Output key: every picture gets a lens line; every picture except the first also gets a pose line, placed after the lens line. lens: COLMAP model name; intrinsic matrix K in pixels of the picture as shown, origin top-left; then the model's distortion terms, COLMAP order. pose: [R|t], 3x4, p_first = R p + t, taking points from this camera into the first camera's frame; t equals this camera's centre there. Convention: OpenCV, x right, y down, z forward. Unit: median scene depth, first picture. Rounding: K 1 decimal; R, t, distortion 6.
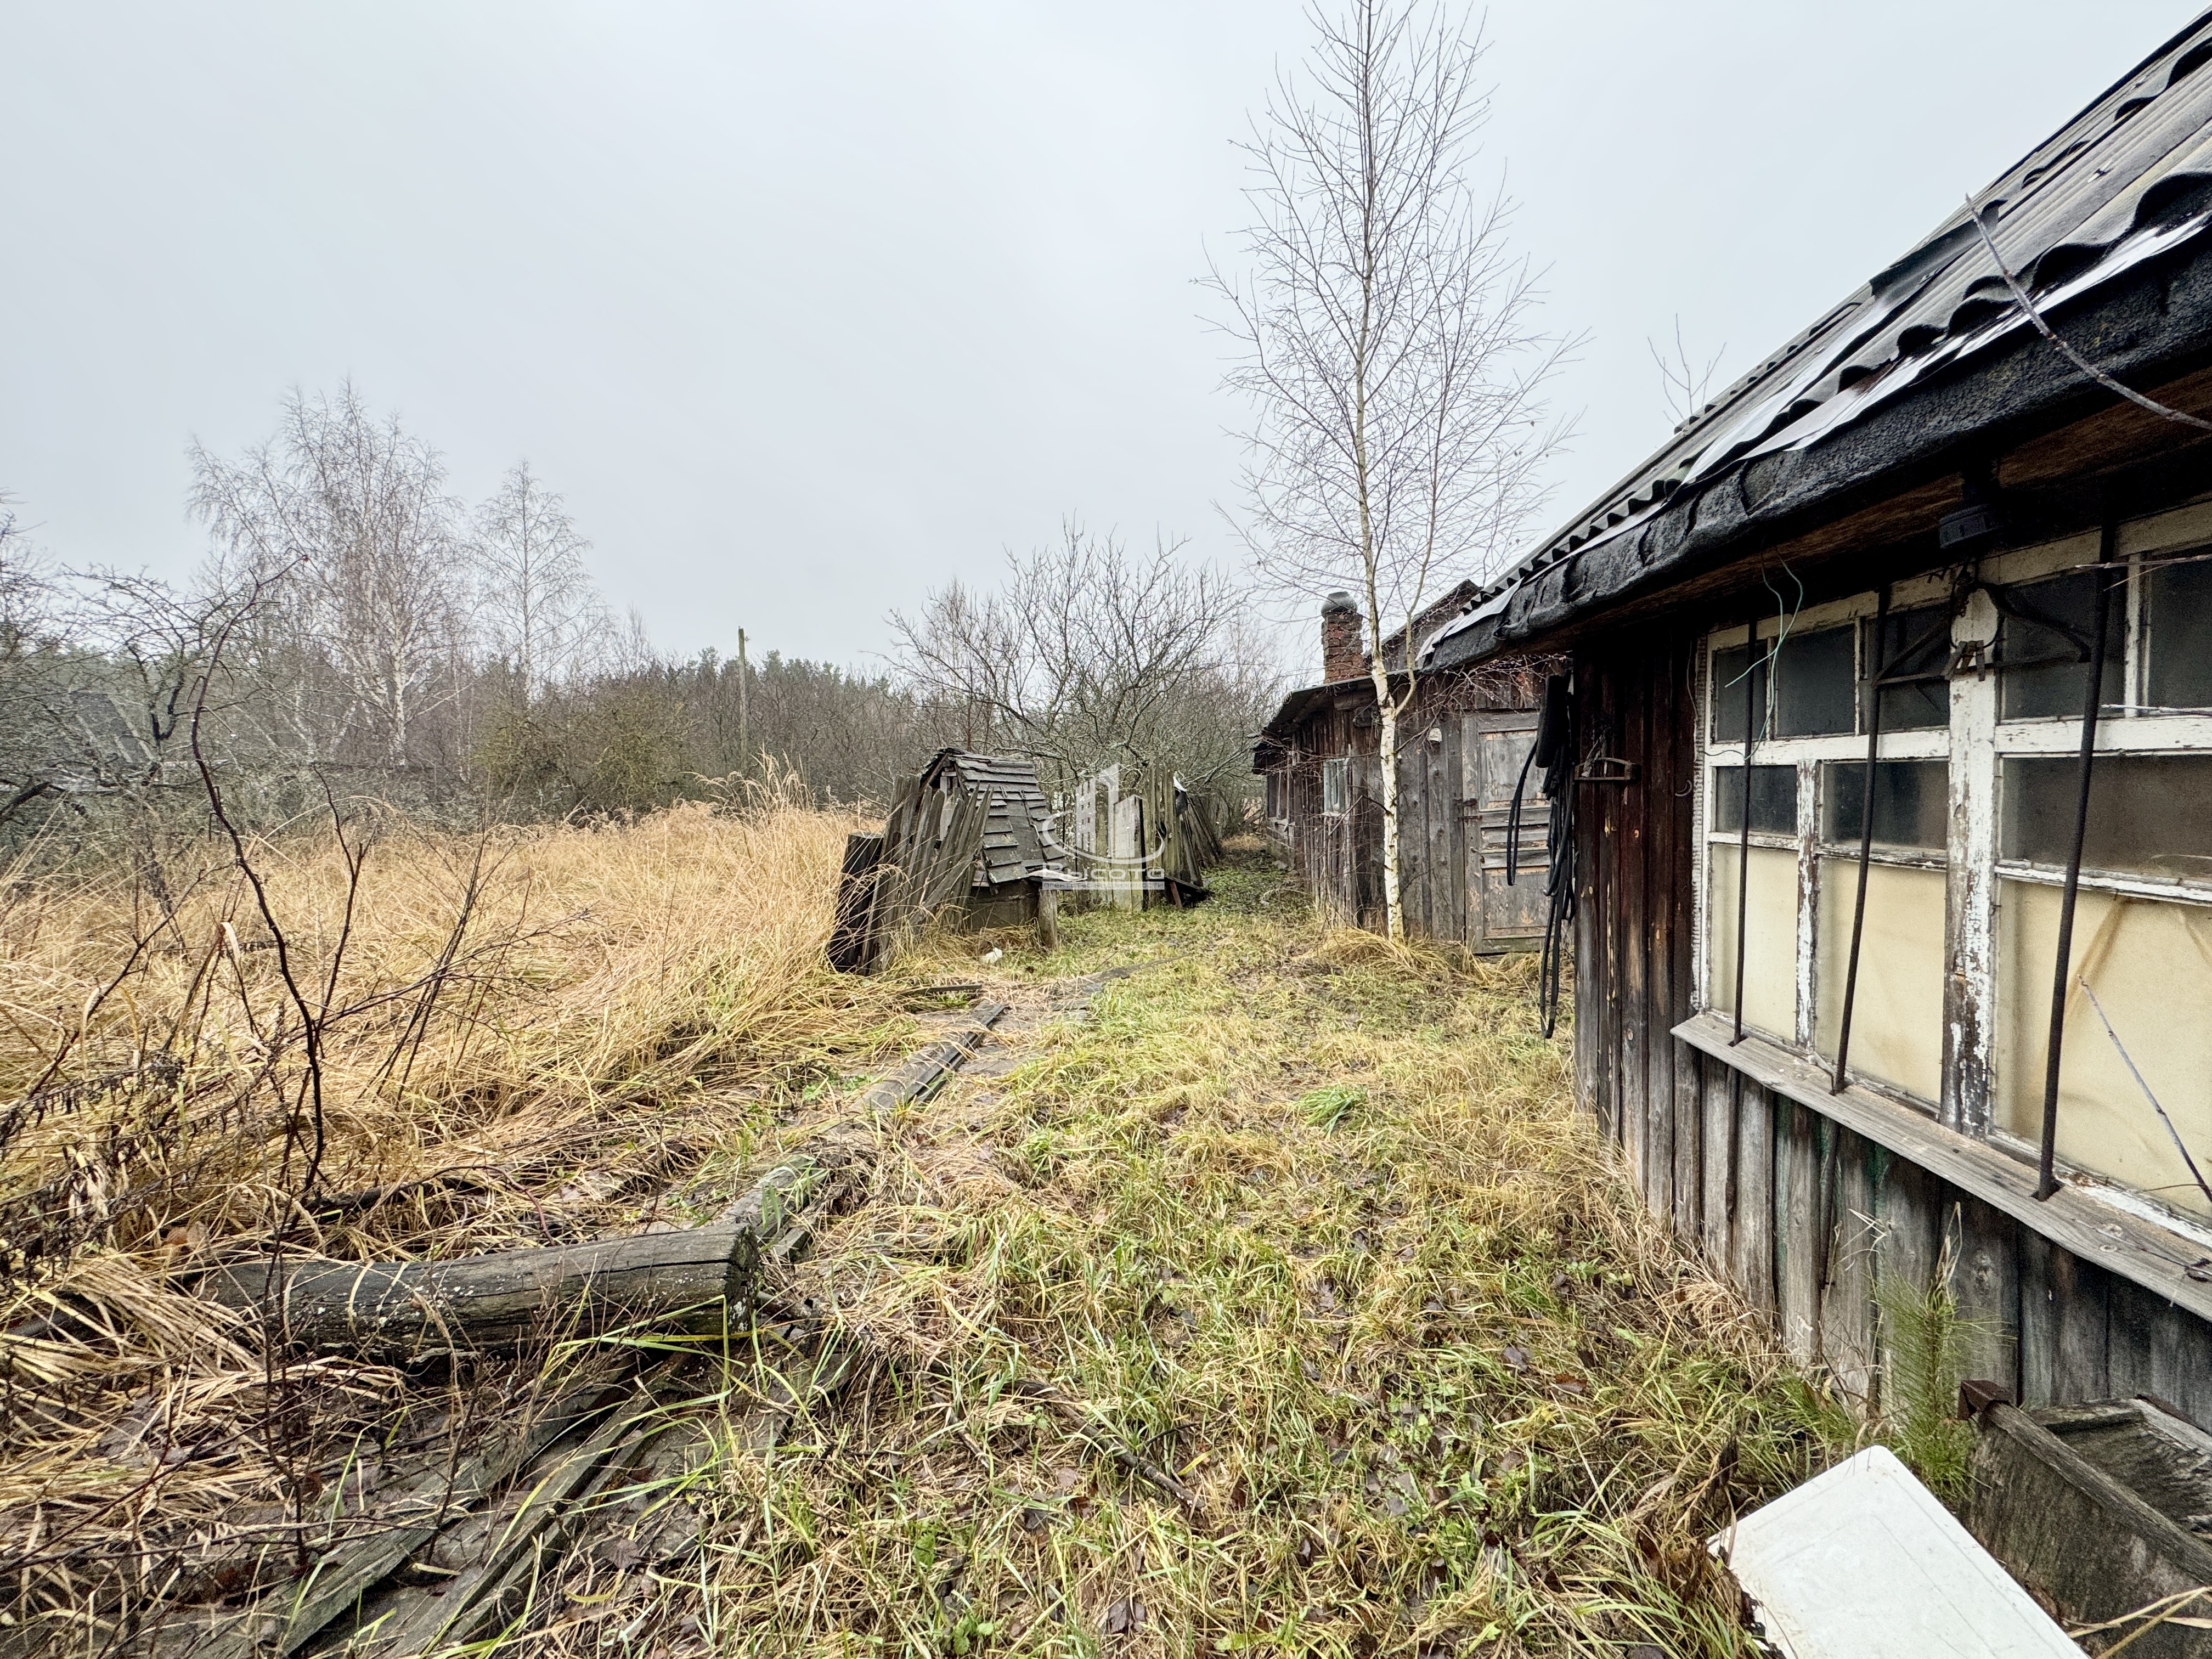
lens RADIAL K [[877.3, 0, 1106.0], [0, 877.3, 829.5], [0, 0, 1]] dist [-0.003347, 0.000371]
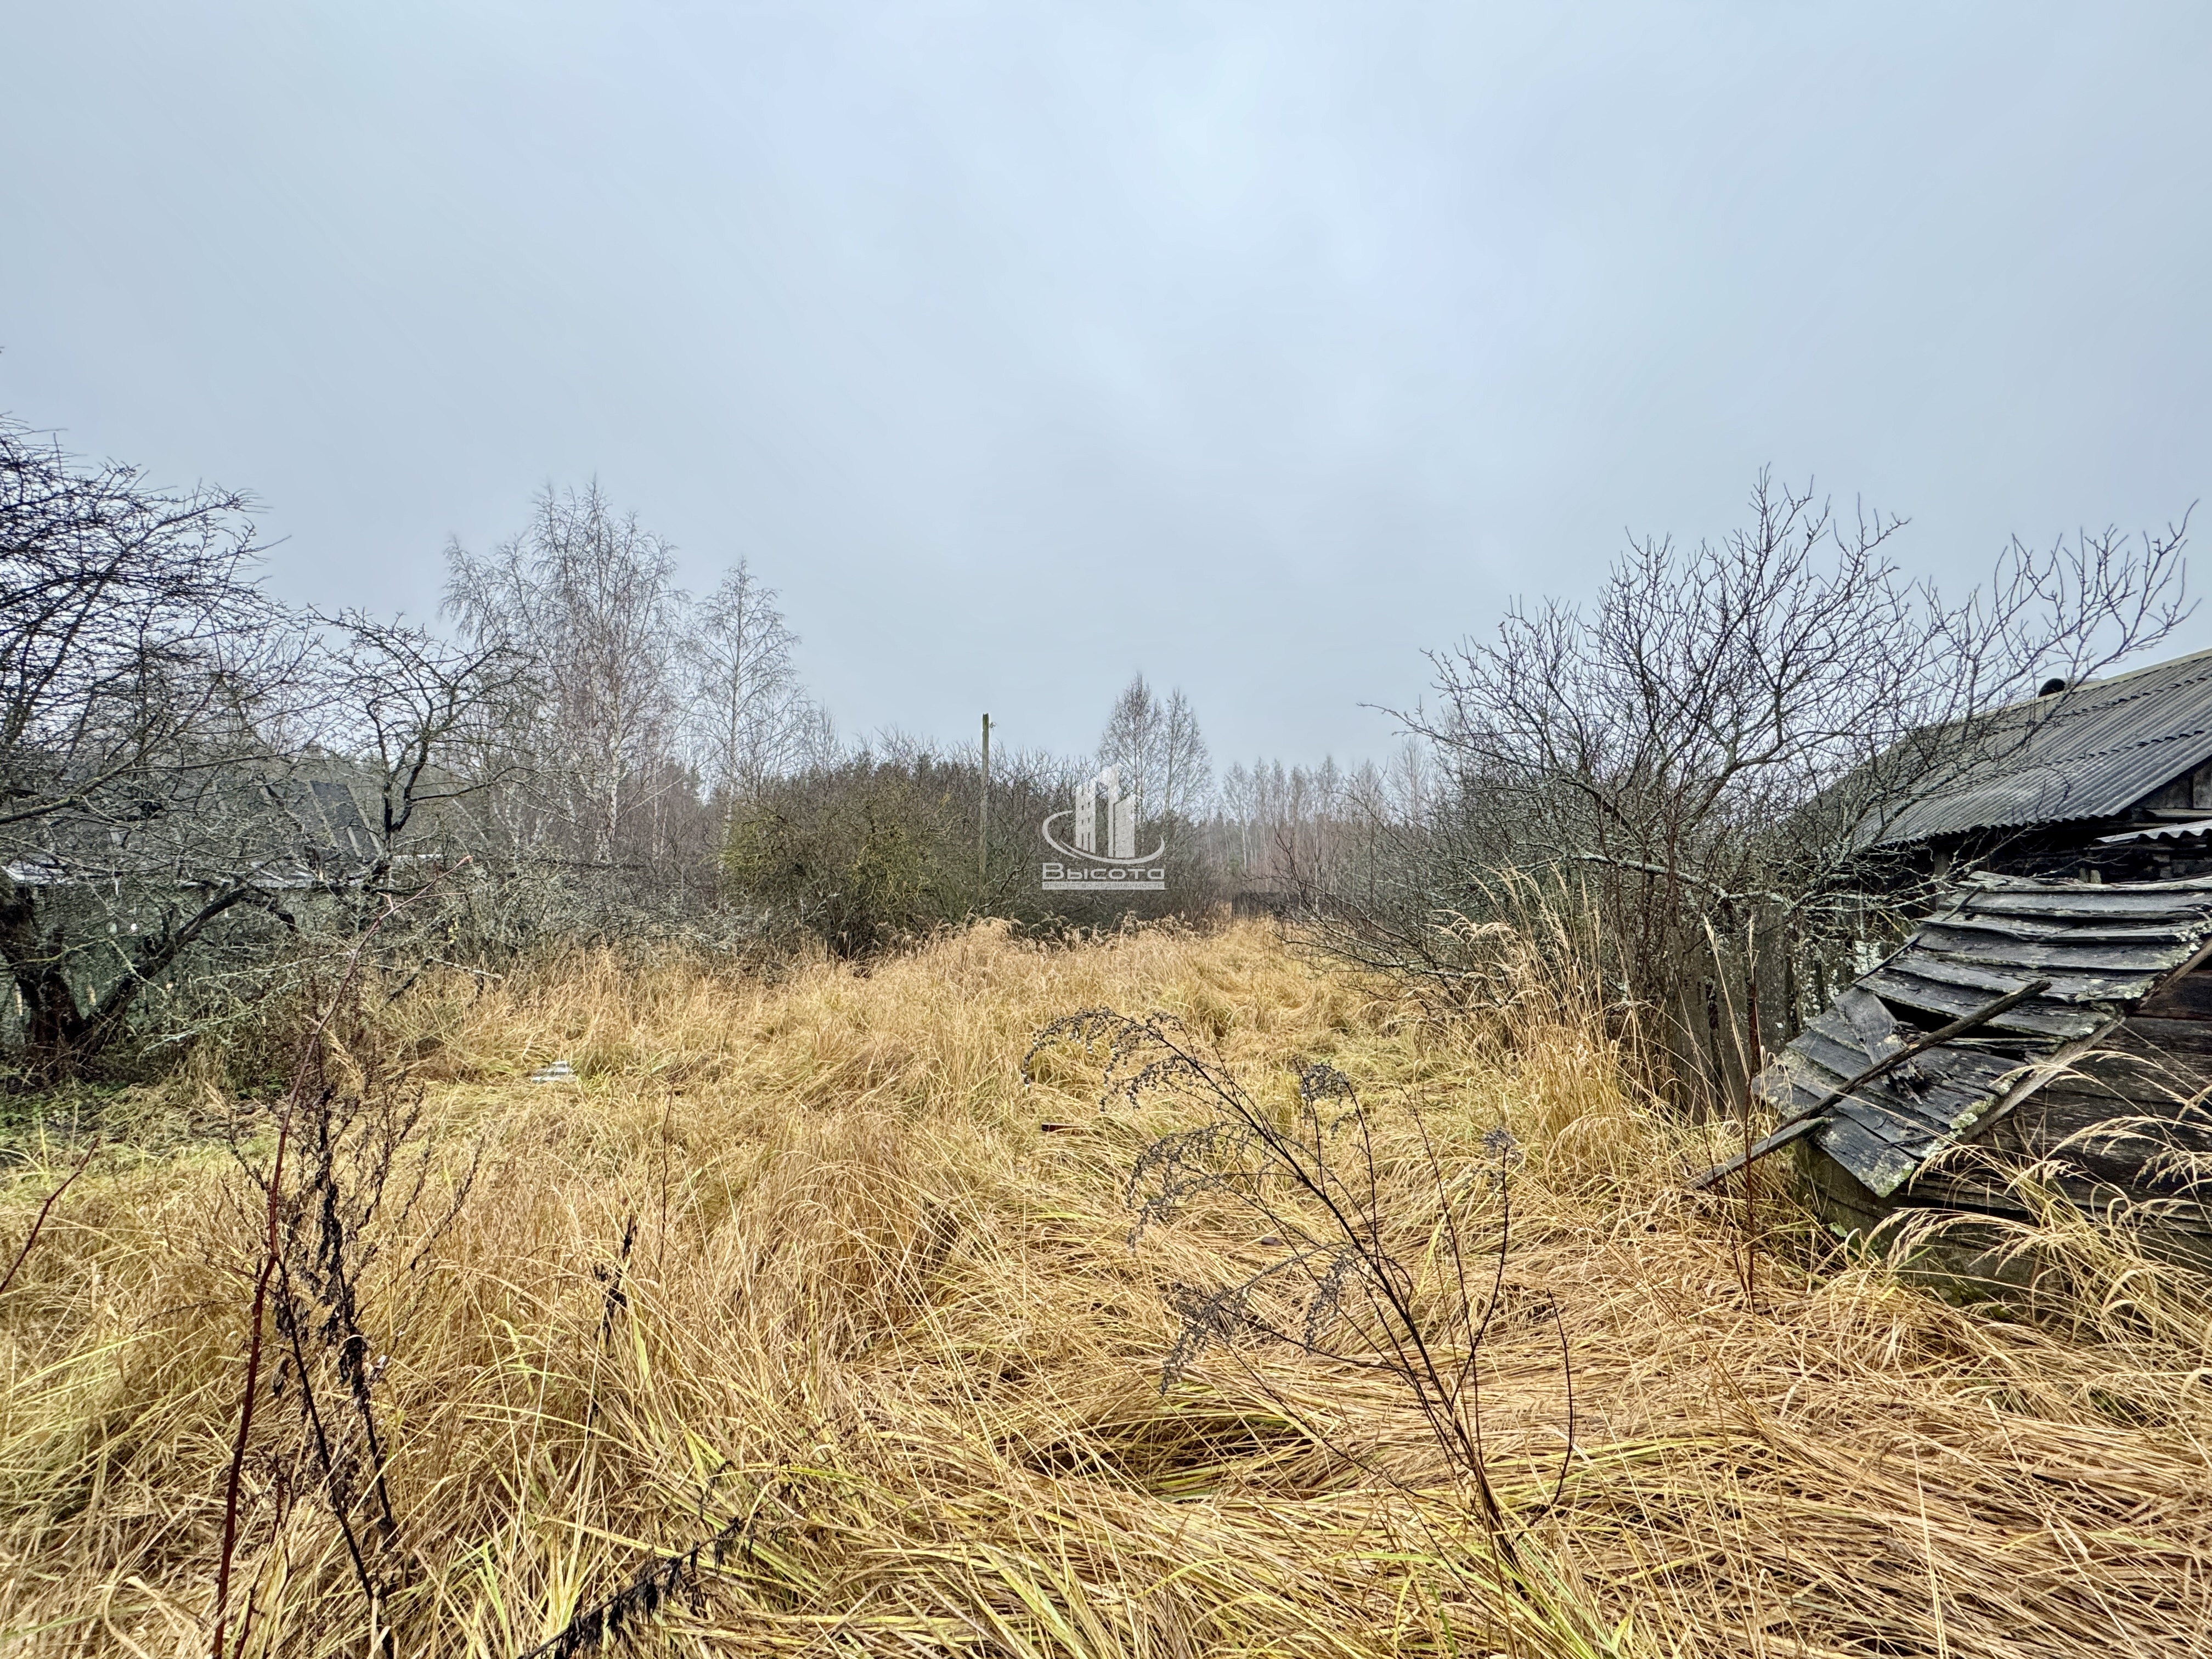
lens RADIAL K [[877.3, 0, 1106.0], [0, 877.3, 829.5], [0, 0, 1]] dist [-0.003347, 0.000371]
pose [[0.990763, 0.007340, -0.135405, -0.149489], [-0.023031, 0.993135, -0.114686, -0.012357], [0.133633, 0.116745, 0.984130, 0.137222]]
